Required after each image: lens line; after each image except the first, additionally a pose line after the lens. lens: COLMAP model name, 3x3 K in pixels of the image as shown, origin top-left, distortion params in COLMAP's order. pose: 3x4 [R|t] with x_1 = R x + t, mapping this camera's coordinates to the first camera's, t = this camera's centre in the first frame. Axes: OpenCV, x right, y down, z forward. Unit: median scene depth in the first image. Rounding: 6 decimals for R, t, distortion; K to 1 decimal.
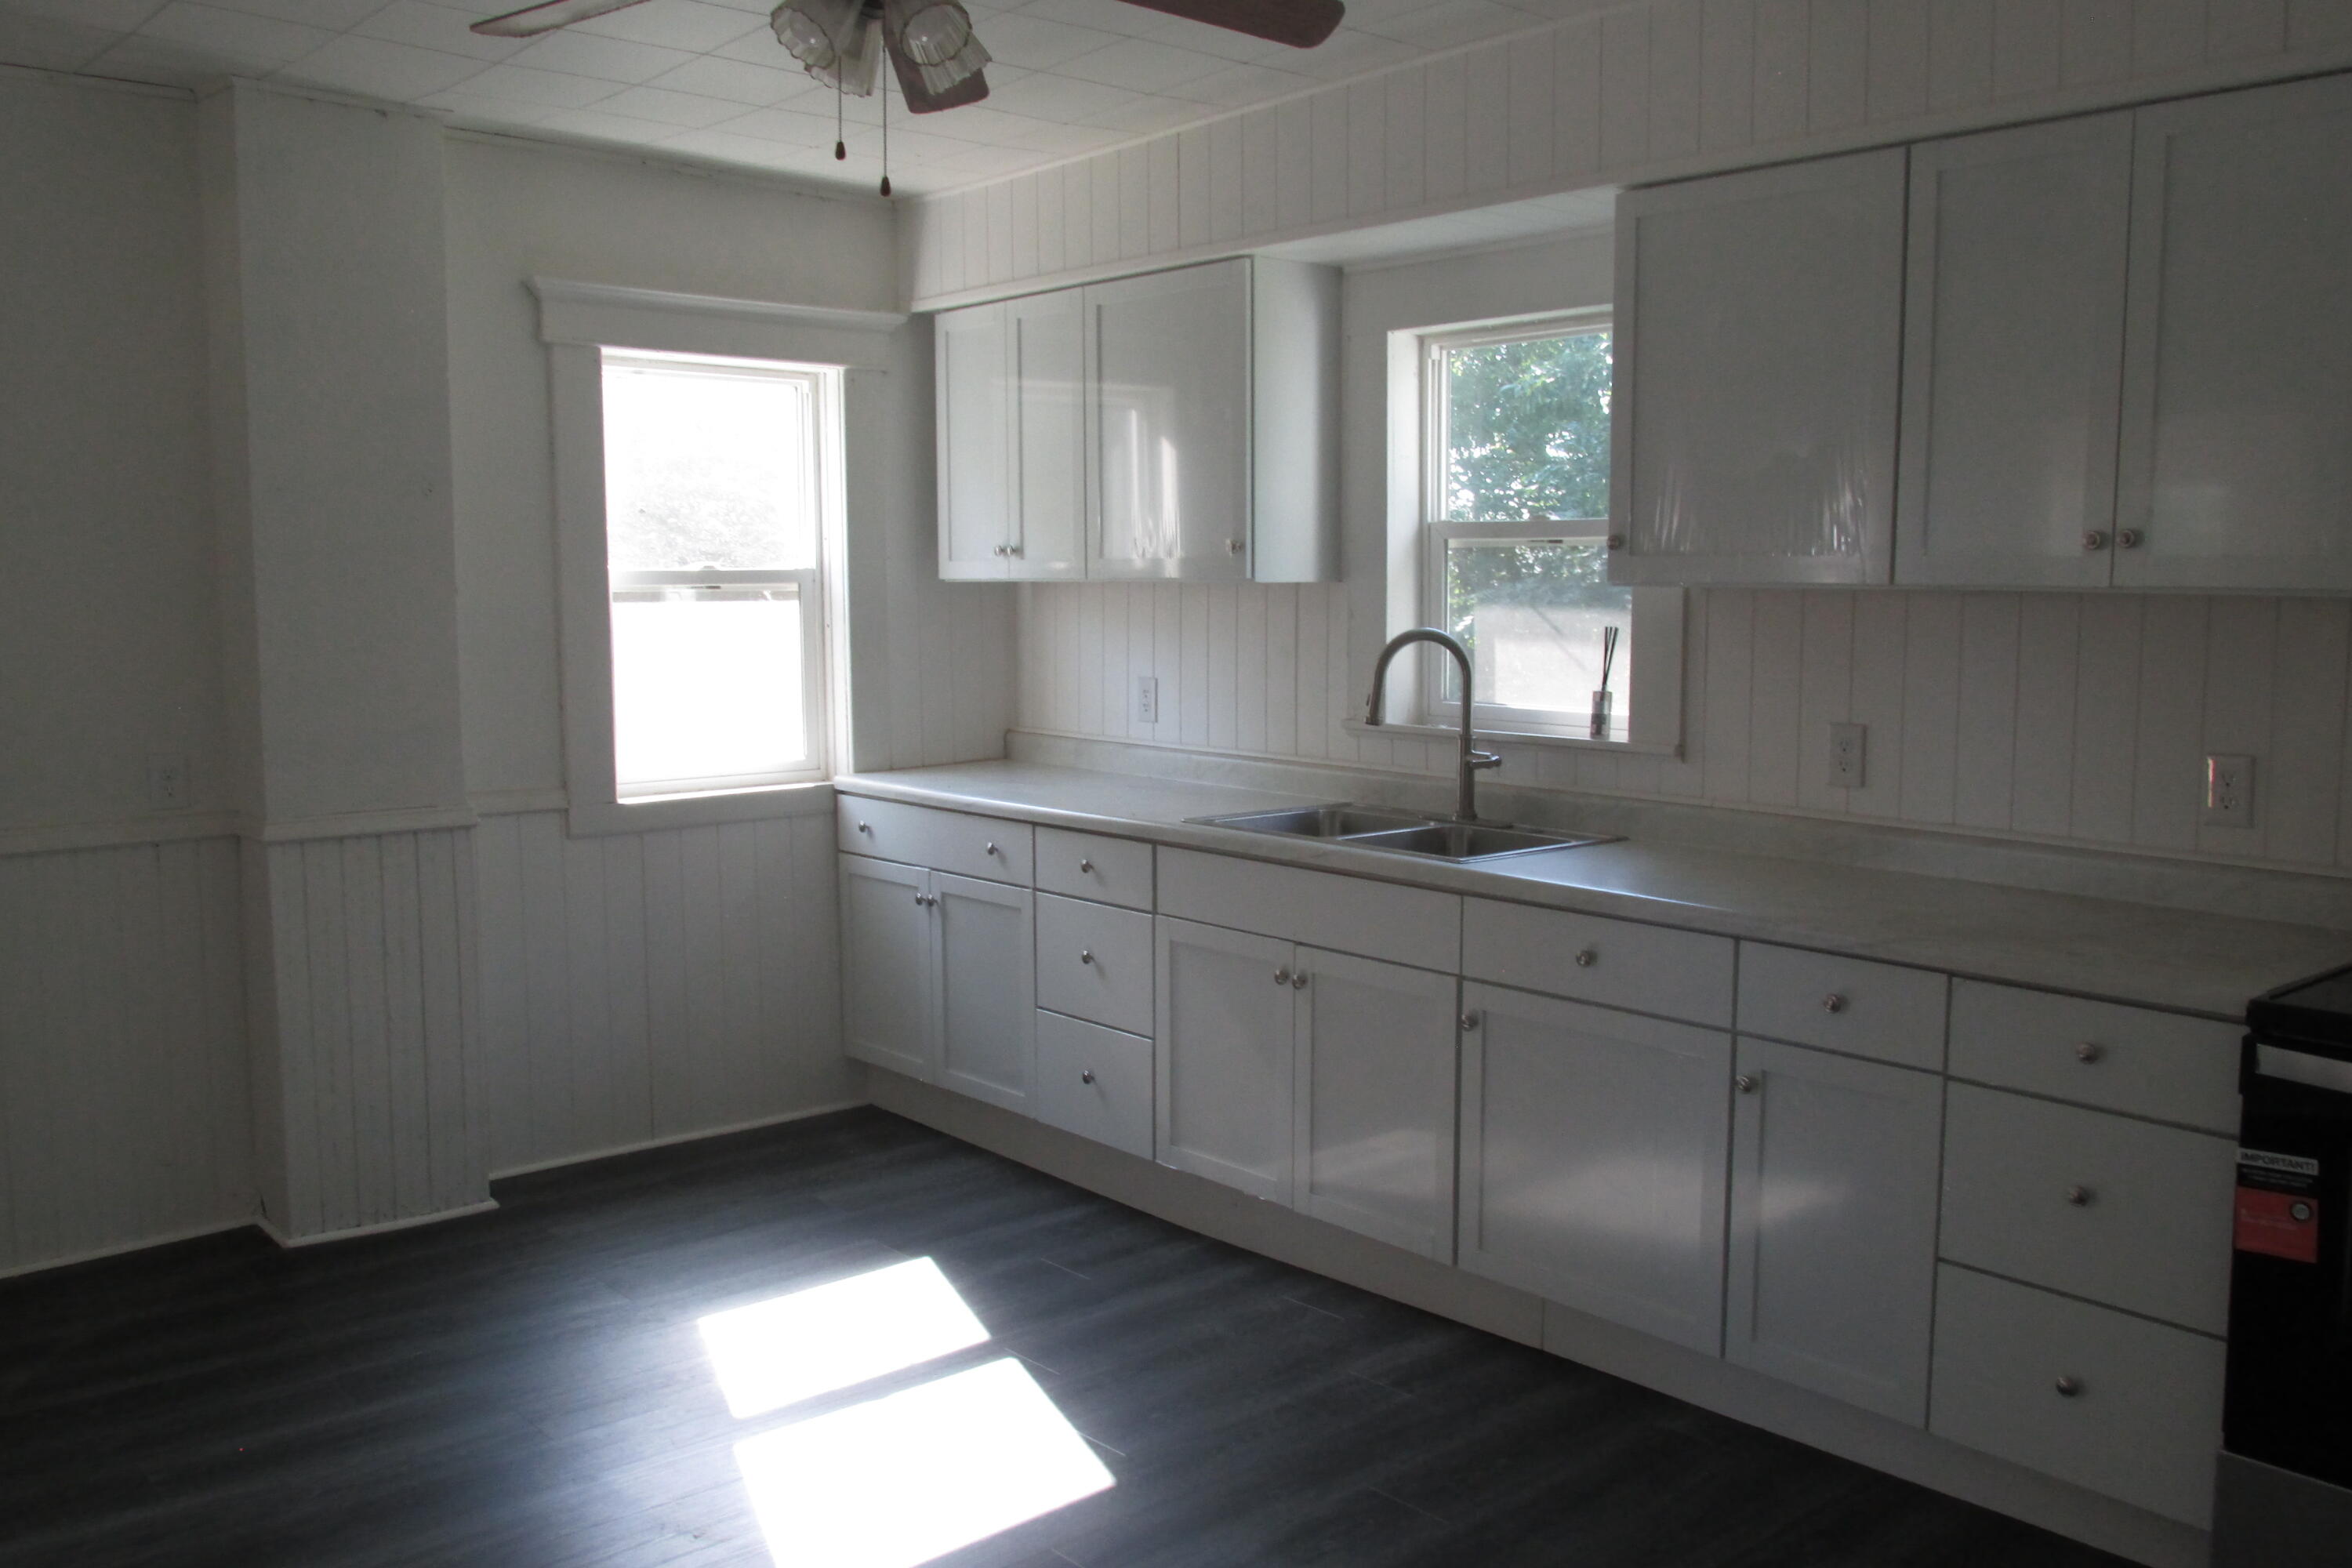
lens RADIAL K [[1956.1, 0, 1184.0], [0, 1956.1, 771.8], [0, 0, 1]] dist [-0.036134, 0.008727]
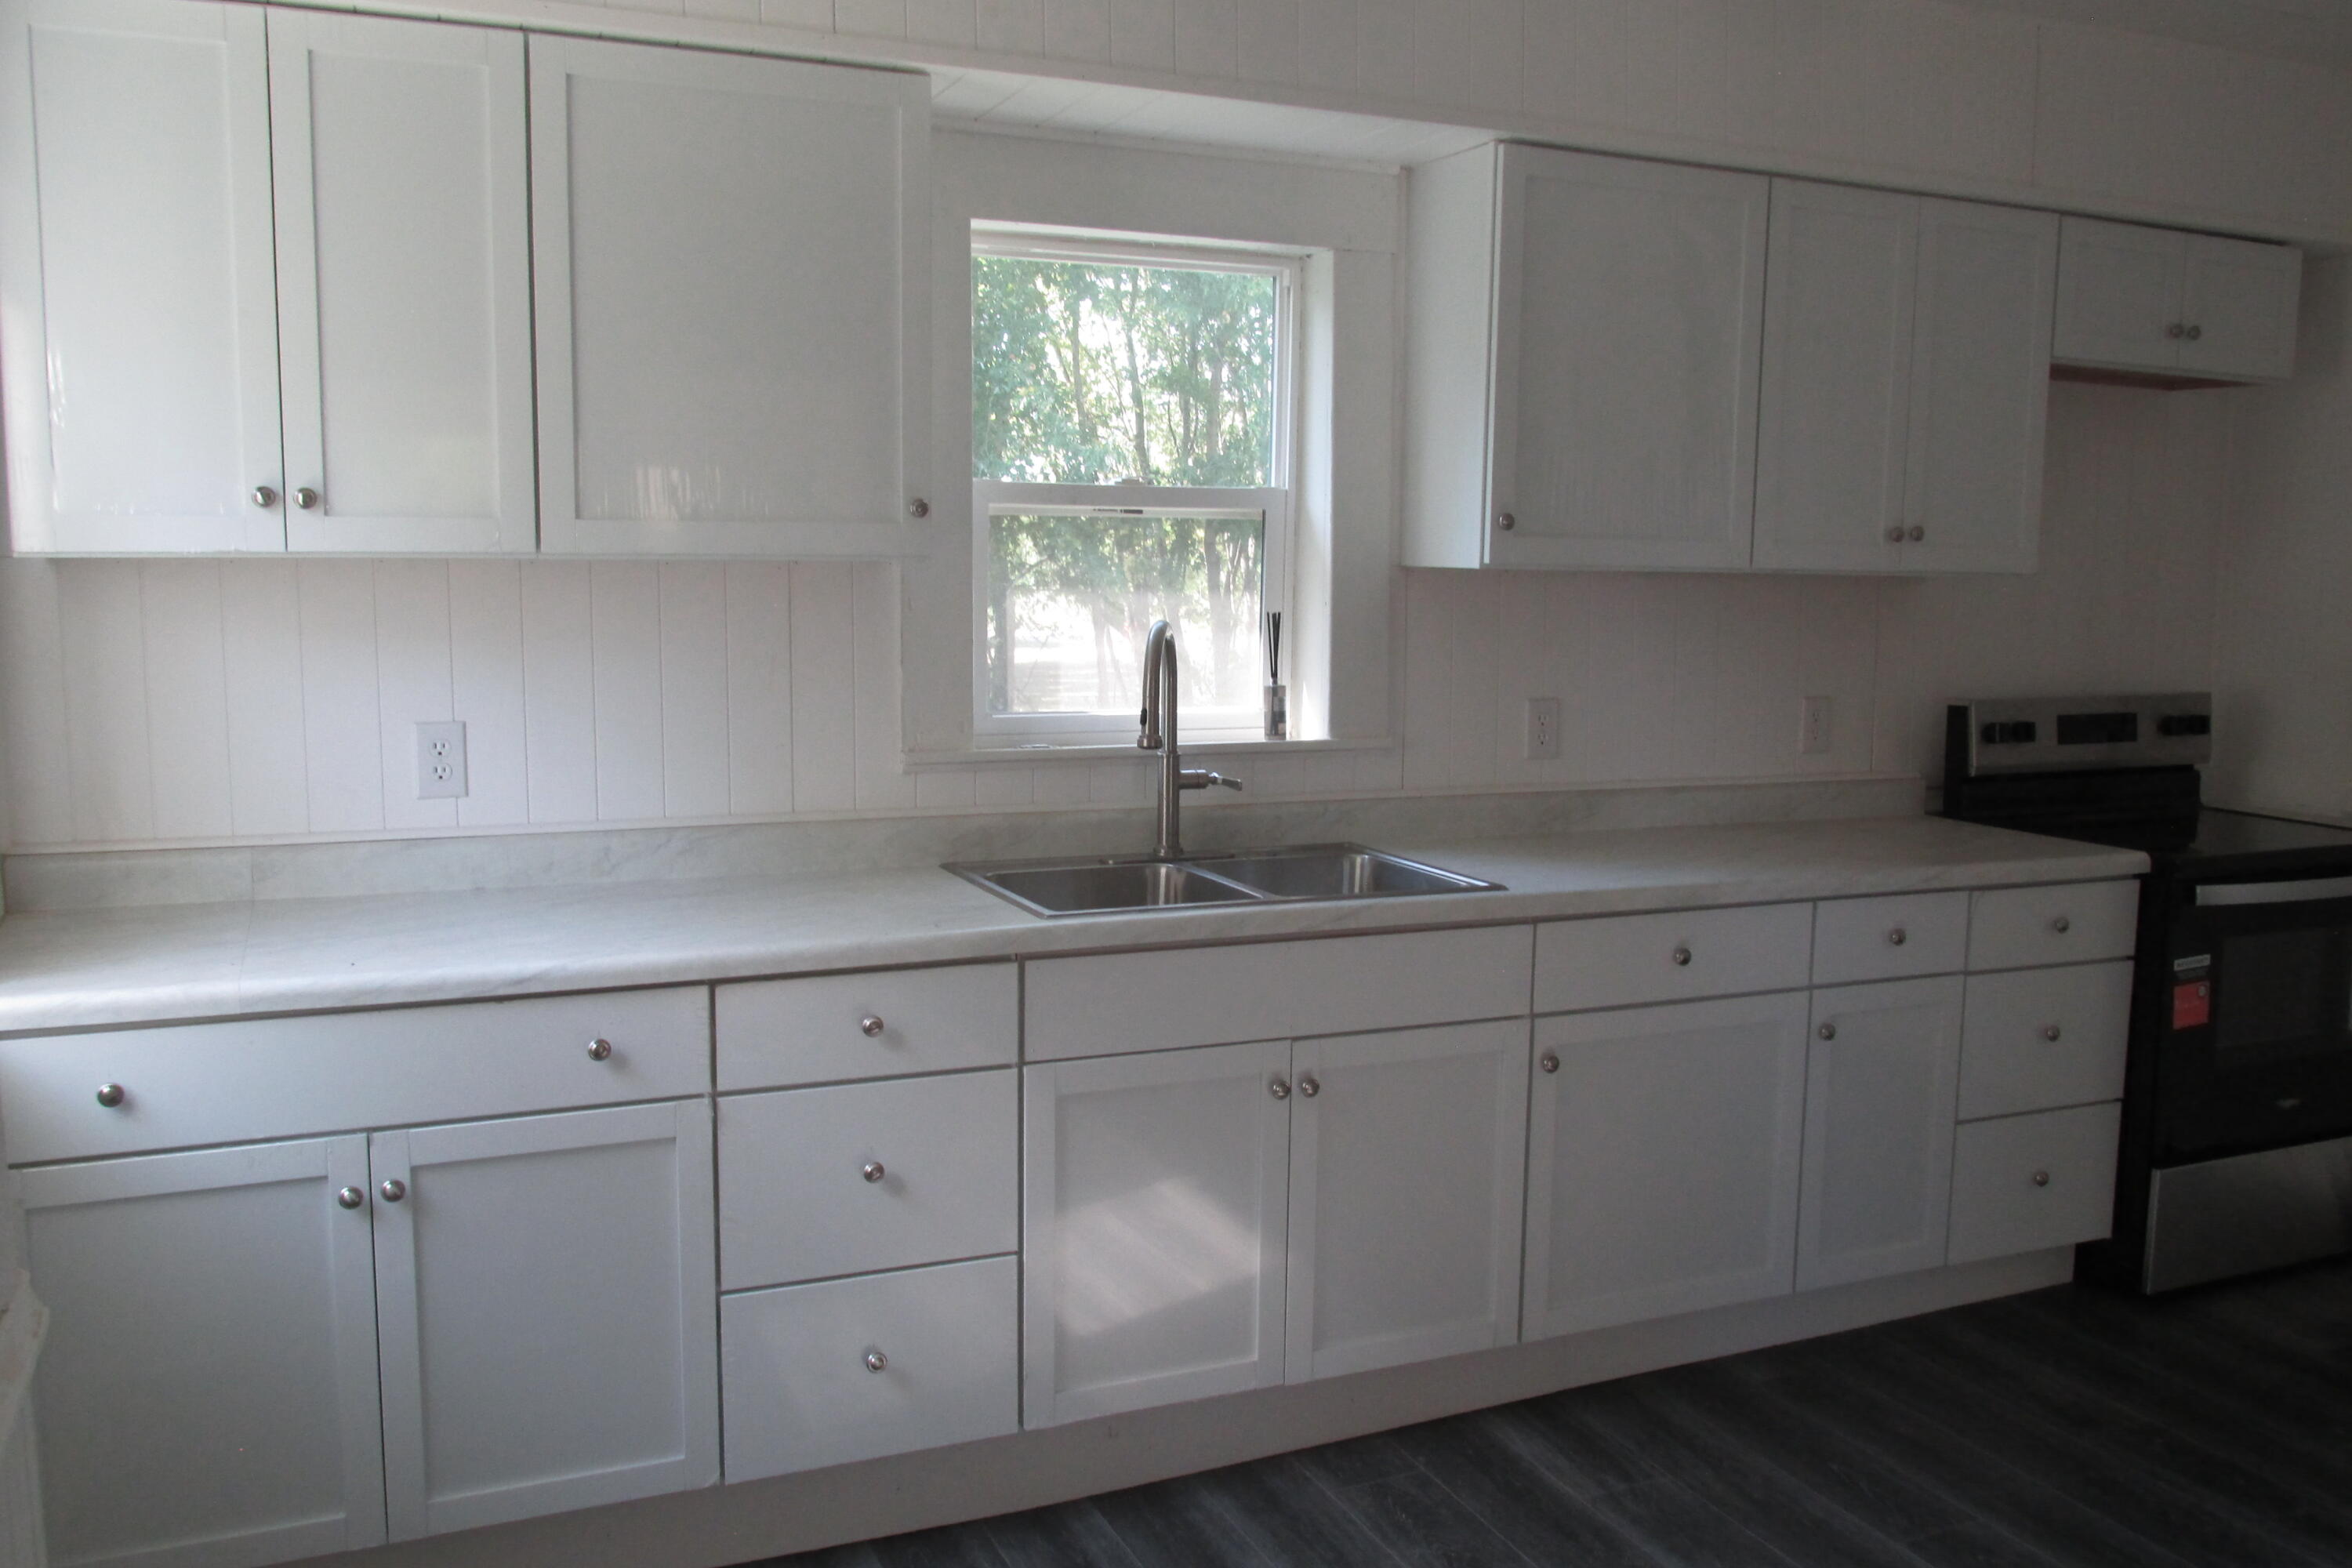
lens RADIAL K [[1956.1, 0, 1184.0], [0, 1956.1, 771.8], [0, 0, 1]] dist [-0.036134, 0.008727]
pose [[0.296855, -0.104225, 0.949218, -0.632185], [0.083823, 0.993033, 0.082822, -0.078158], [-0.951237, 0.054980, 0.303523, 0.763334]]
